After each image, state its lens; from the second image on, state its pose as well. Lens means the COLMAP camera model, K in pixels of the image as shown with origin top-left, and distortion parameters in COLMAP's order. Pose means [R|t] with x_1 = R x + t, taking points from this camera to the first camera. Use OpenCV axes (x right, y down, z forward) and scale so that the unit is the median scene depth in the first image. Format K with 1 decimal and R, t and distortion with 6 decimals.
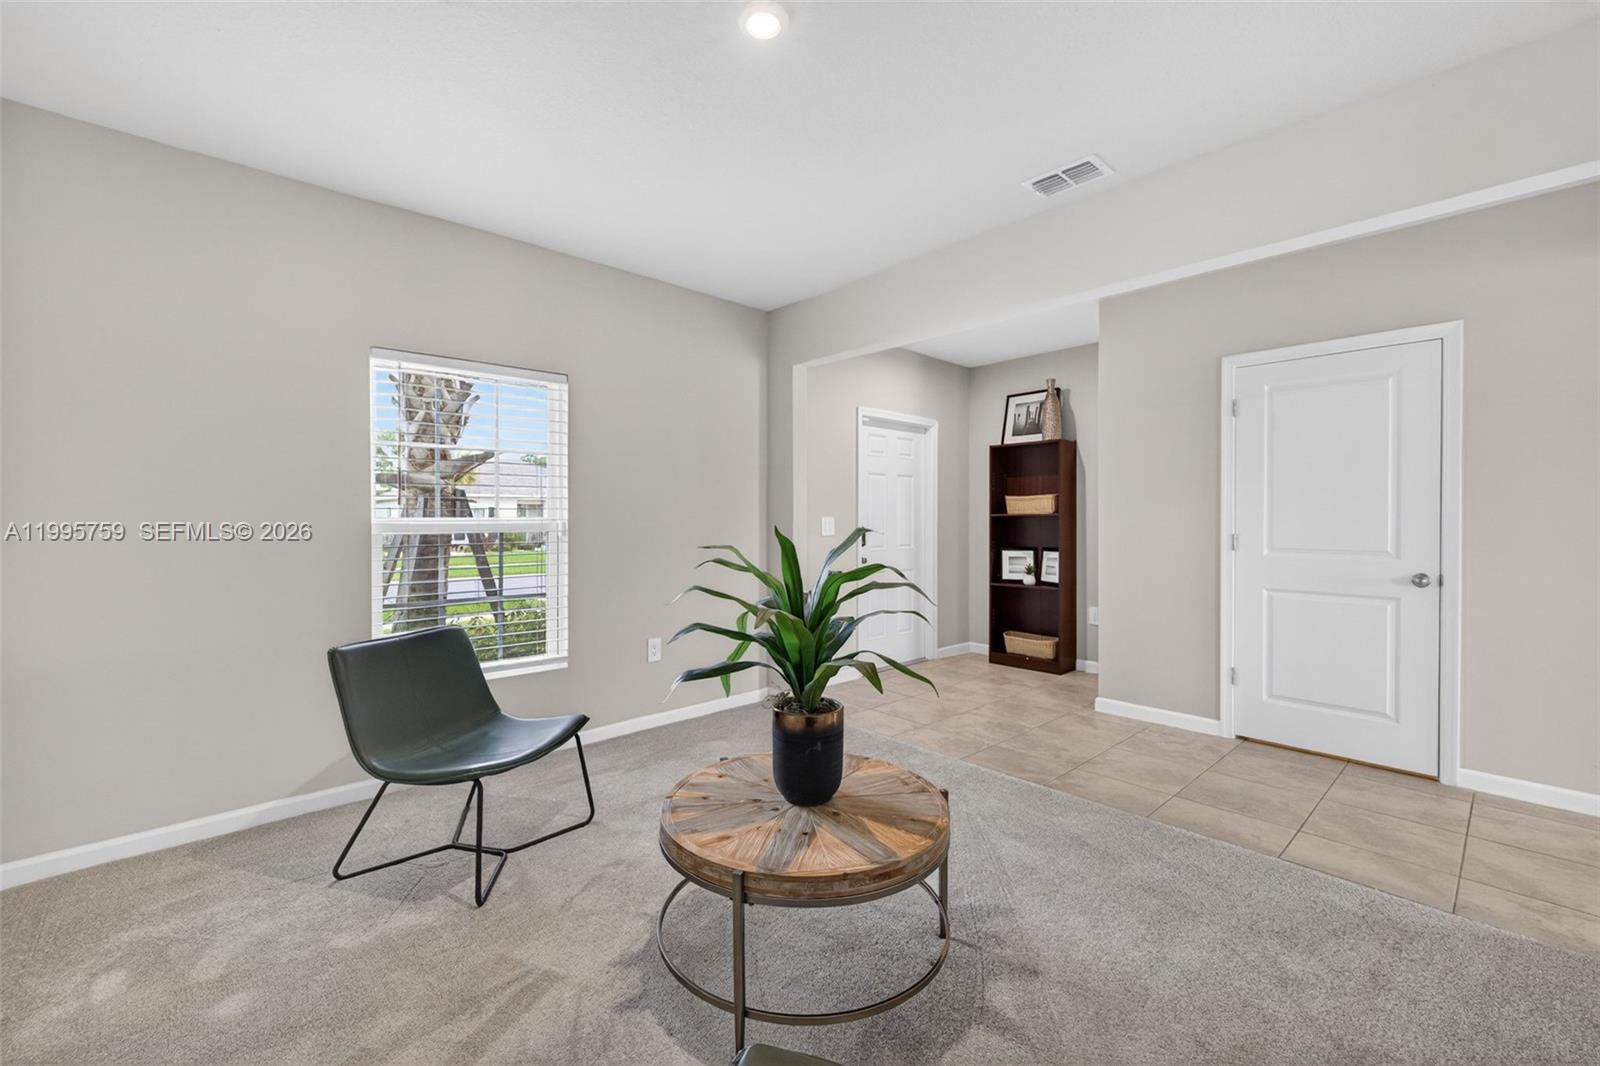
lens RADIAL K [[663.5, 0, 794.6], [0, 663.5, 520.5], [0, 0, 1]] dist [-0.000350, -0.000216]
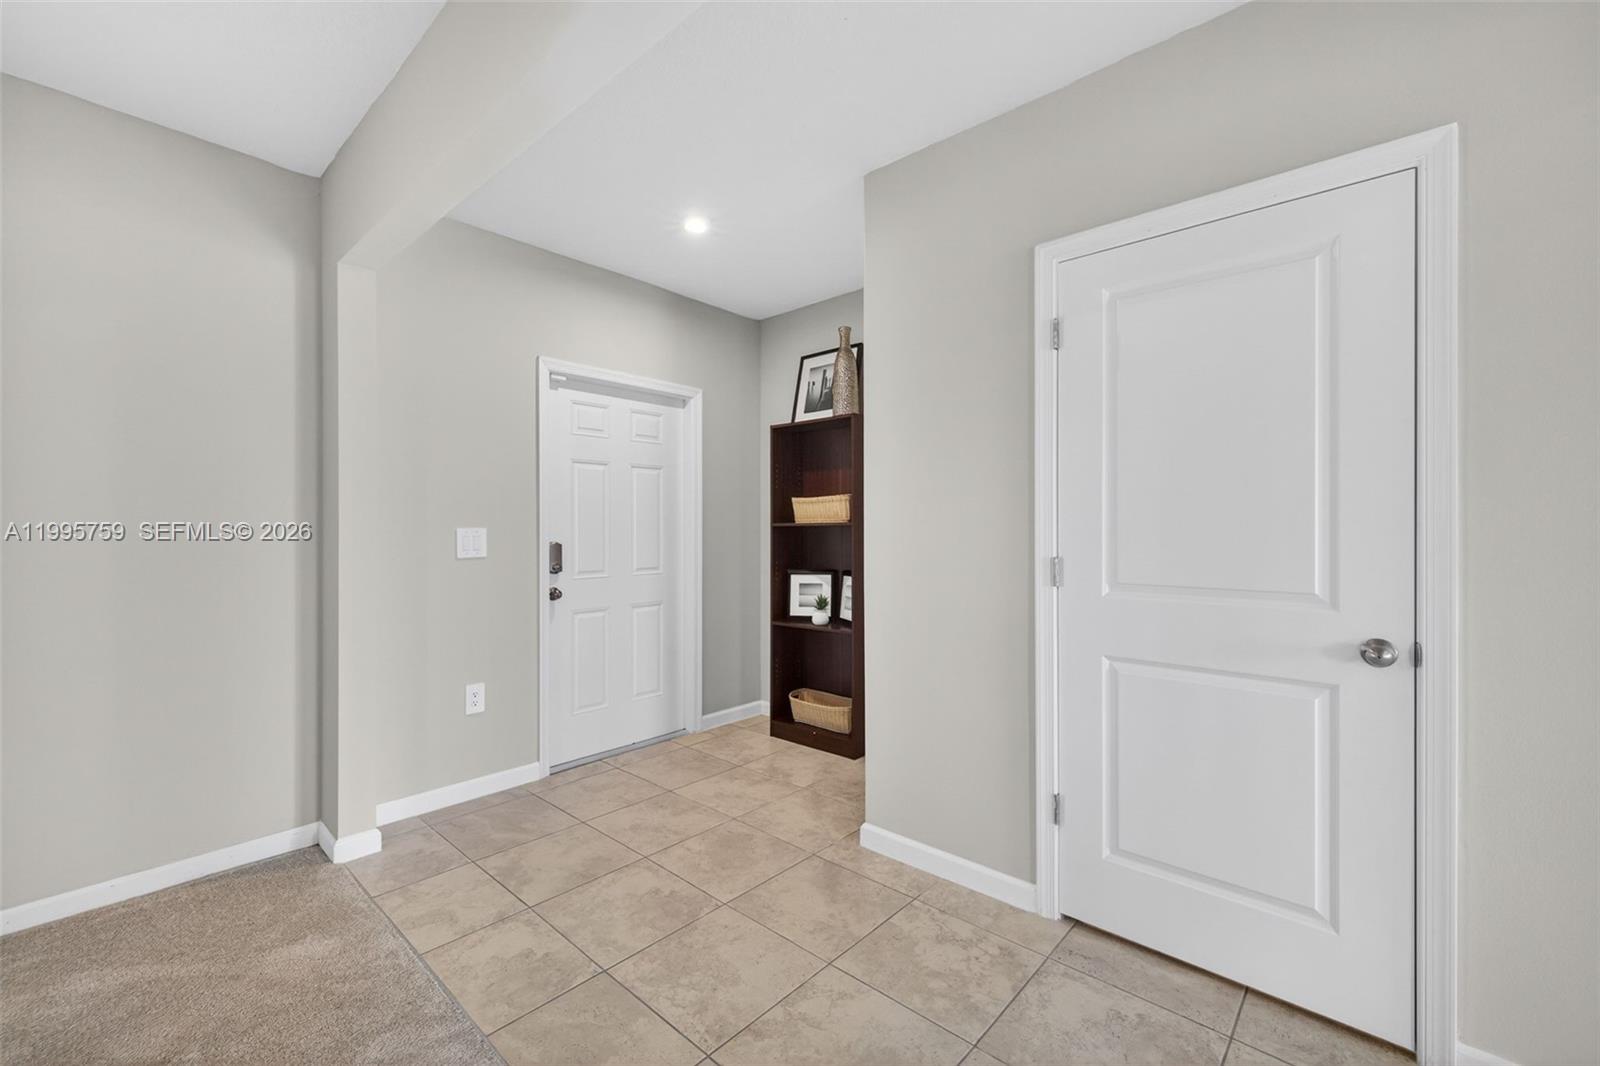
lens RADIAL K [[661.8, 0, 800.4], [0, 661.8, 527.3], [0, 0, 1]] dist [0.000186, -0.000103]
pose [[0.994690, -0.001402, 0.102907, 0.276686], [0.001941, 0.999985, -0.005142, -0.001564], [-0.102899, 0.005314, 0.994678, 0.329700]]
